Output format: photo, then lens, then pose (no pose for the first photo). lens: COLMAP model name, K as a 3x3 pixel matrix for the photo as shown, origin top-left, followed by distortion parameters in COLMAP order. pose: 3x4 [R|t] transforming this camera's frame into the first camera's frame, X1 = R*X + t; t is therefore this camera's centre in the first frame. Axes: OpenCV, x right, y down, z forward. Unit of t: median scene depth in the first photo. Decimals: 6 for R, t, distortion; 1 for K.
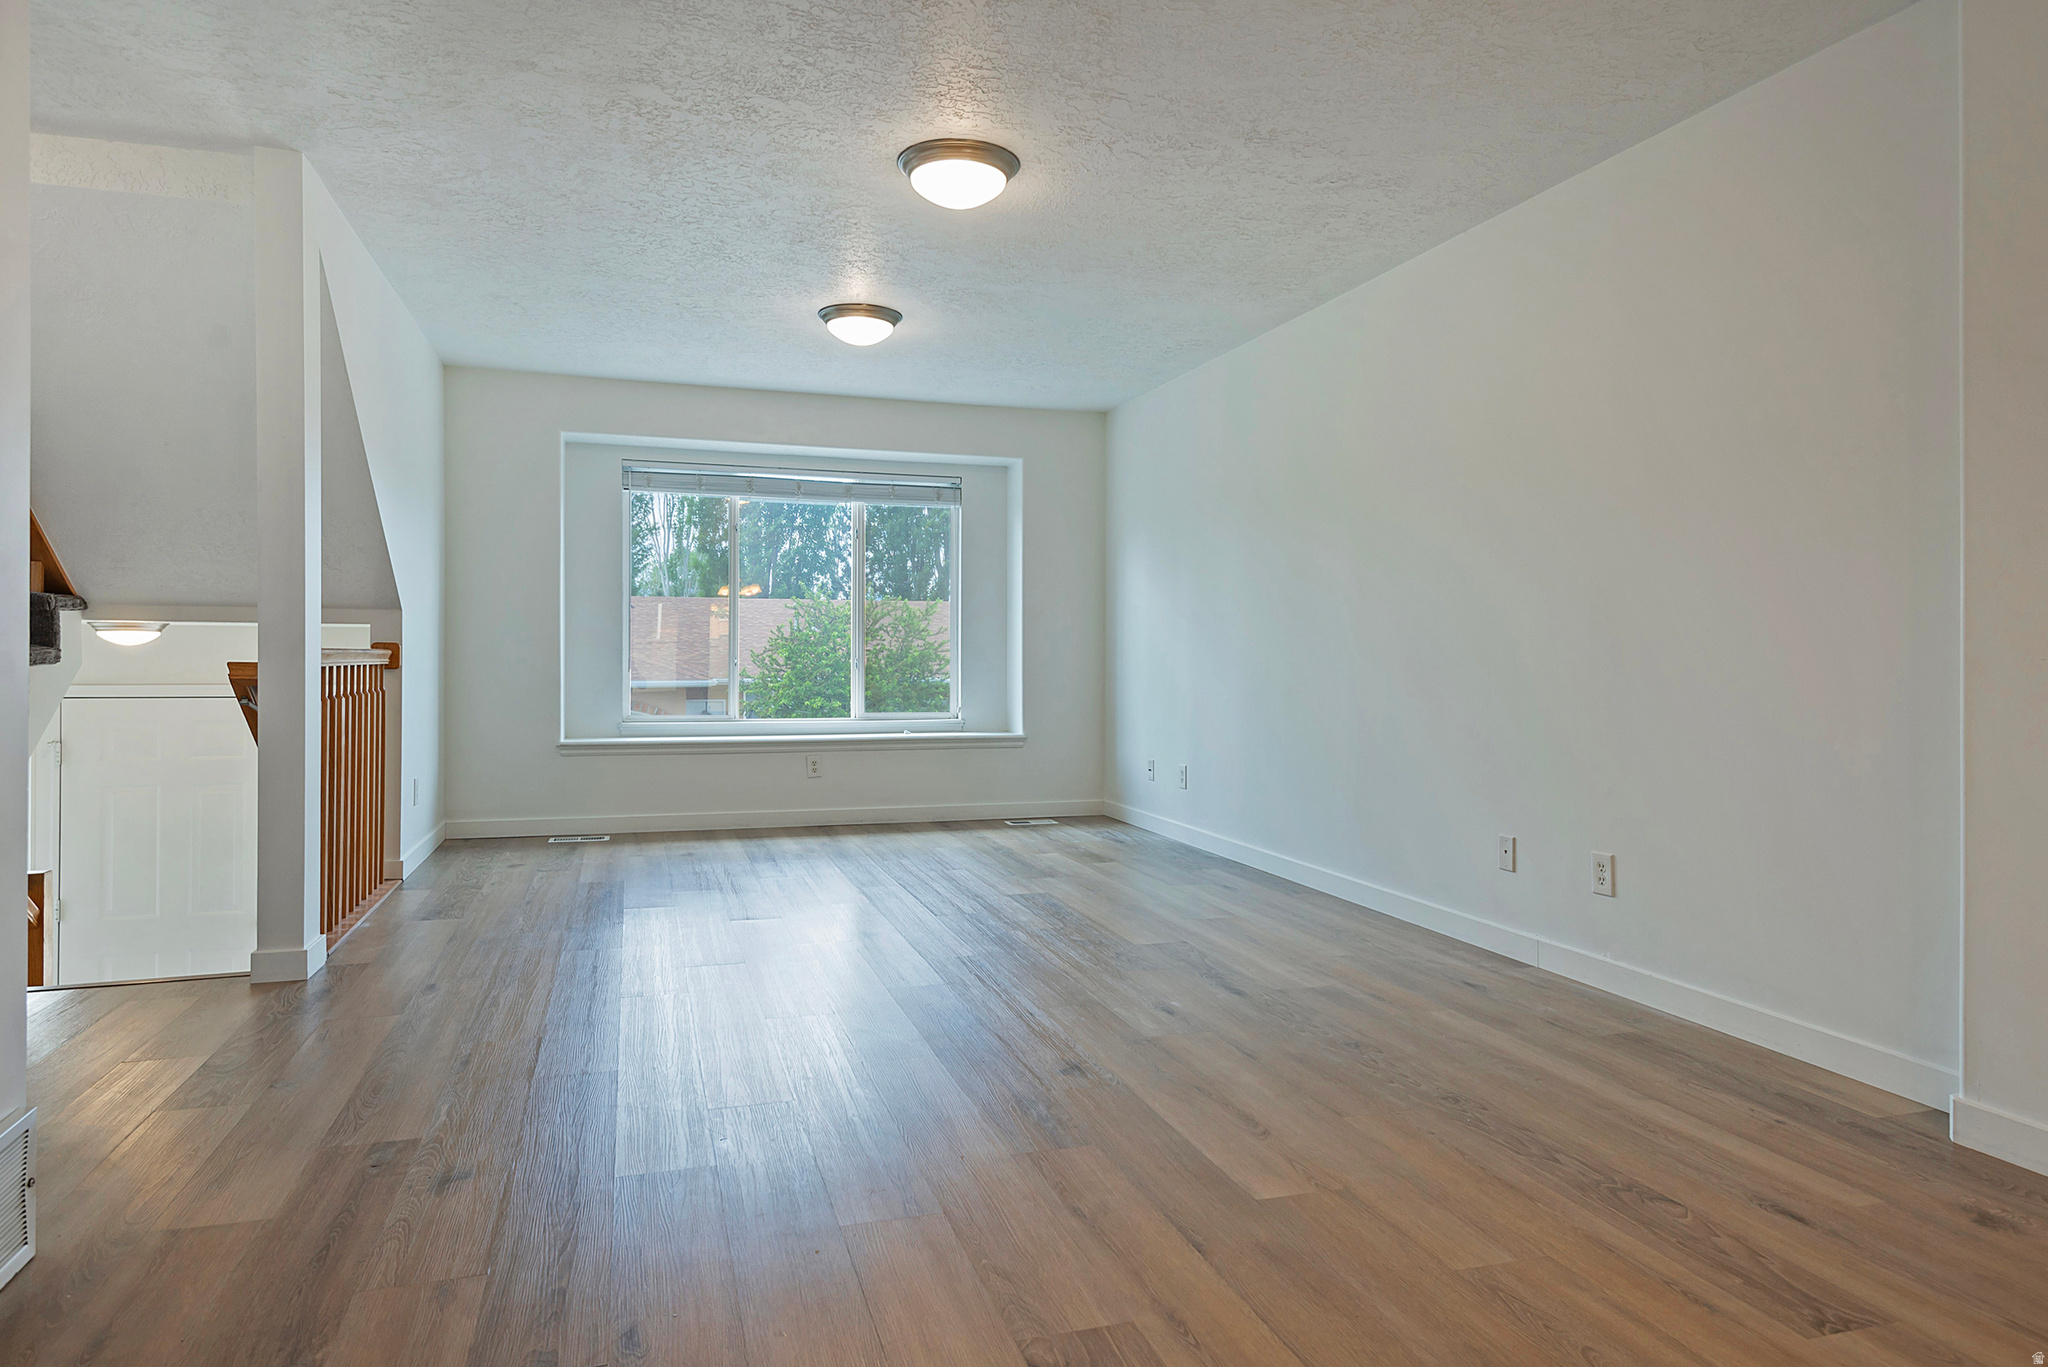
lens RADIAL K [[1207.3, 0, 1024.0], [0, 1207.3, 683.5], [0, 0, 1]] dist [0.036103, -0.028747]
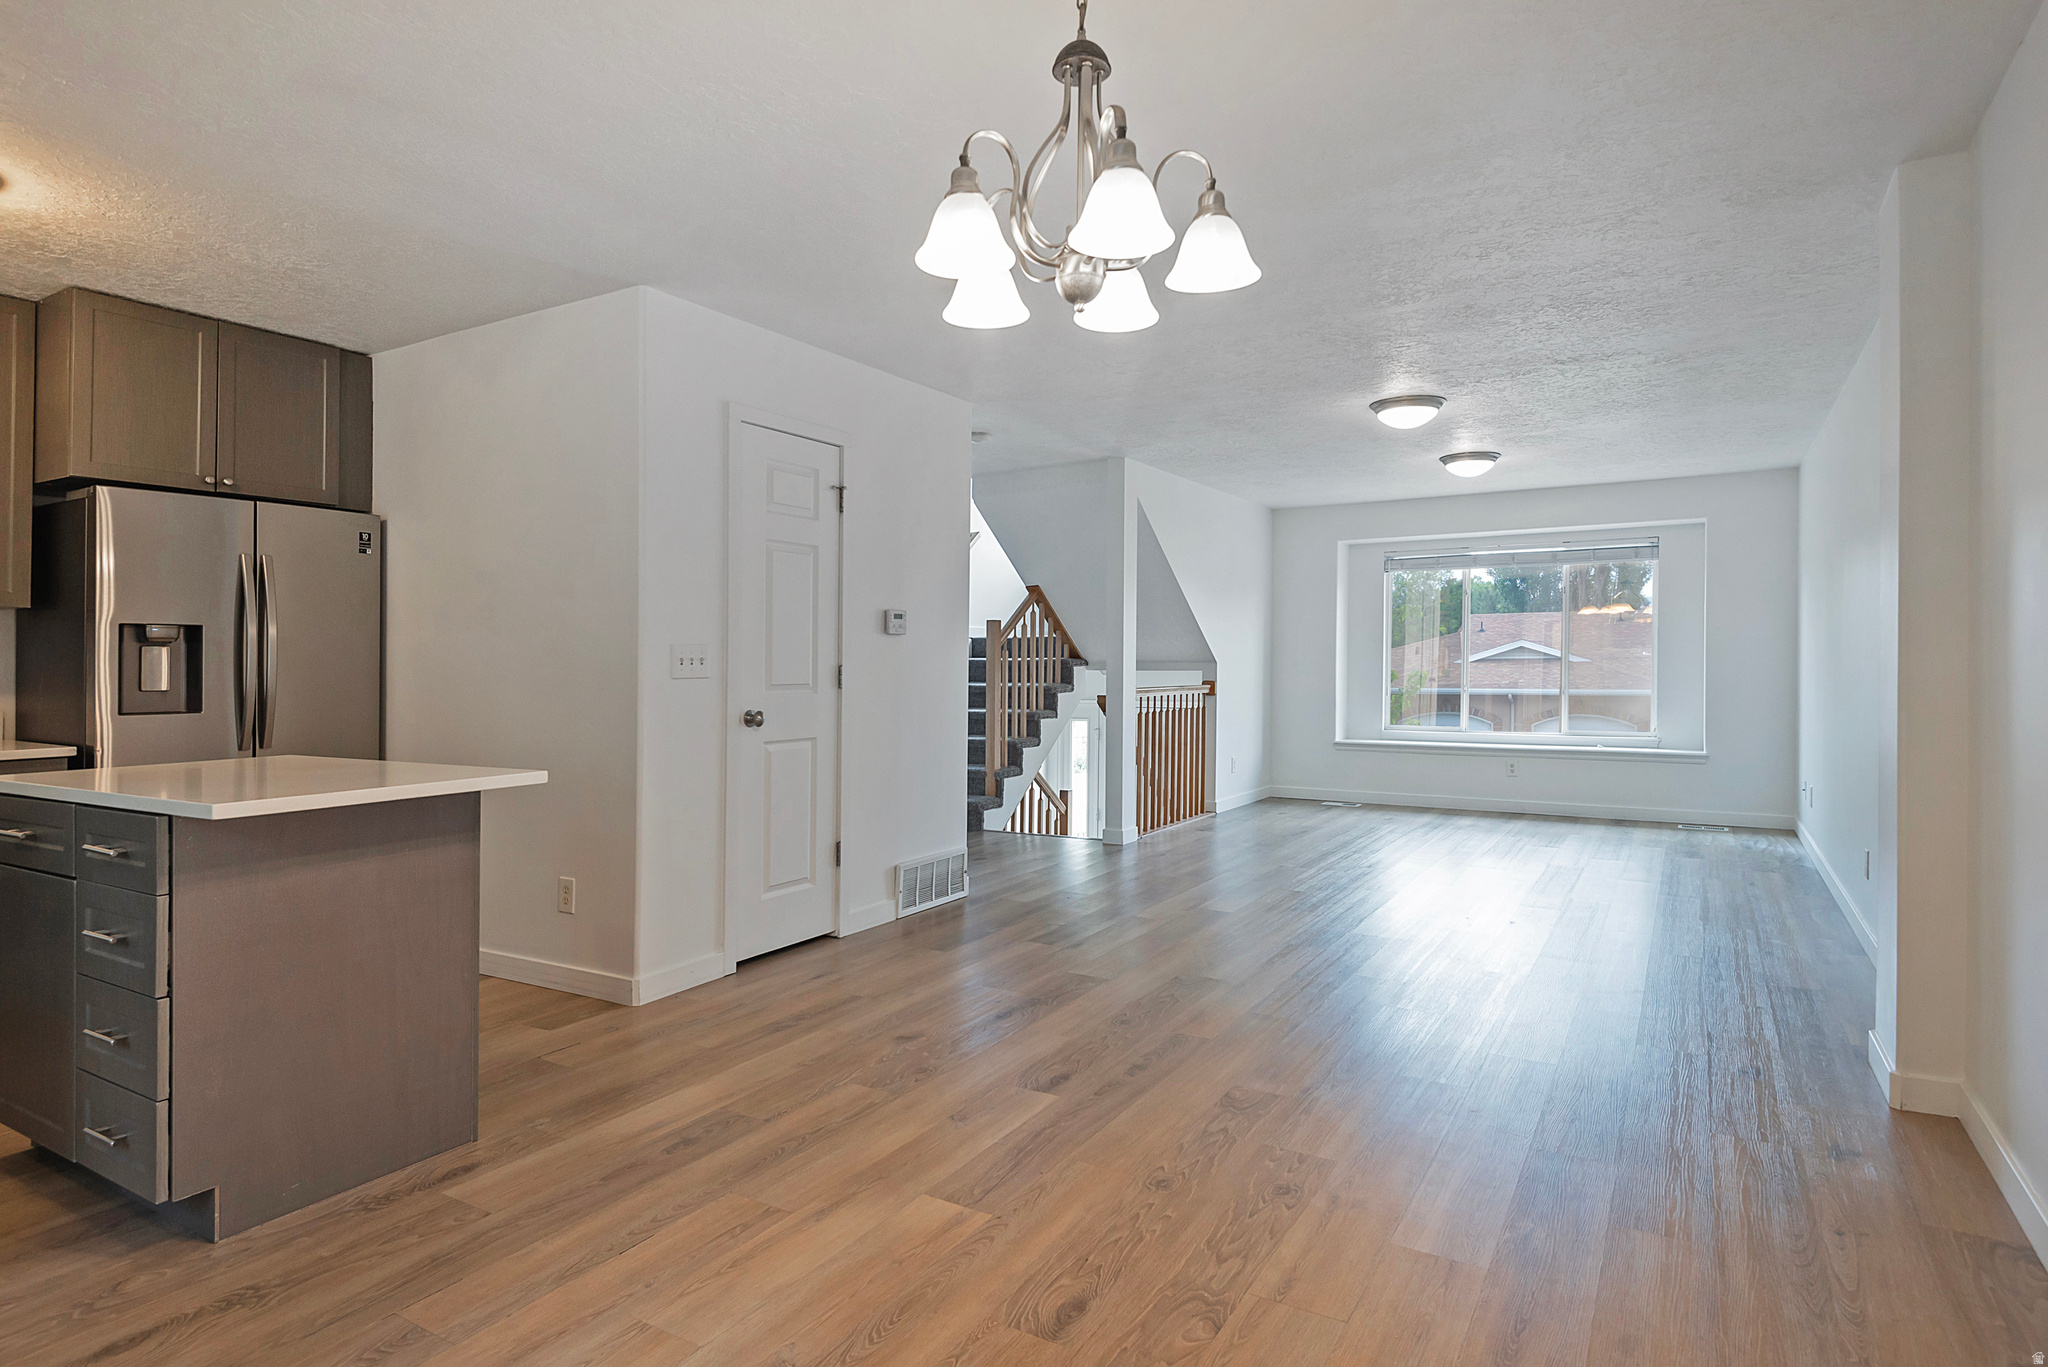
lens RADIAL K [[1083.7, 0, 1064.6], [0, 1083.7, 665.9], [0, 0, 1]] dist [0.035207, -0.021053]
pose [[0.677372, -0.005073, -0.735623, 0.482948], [-0.011347, 0.999785, -0.017343, -0.023172], [0.735553, 0.020095, 0.677169, -0.235351]]
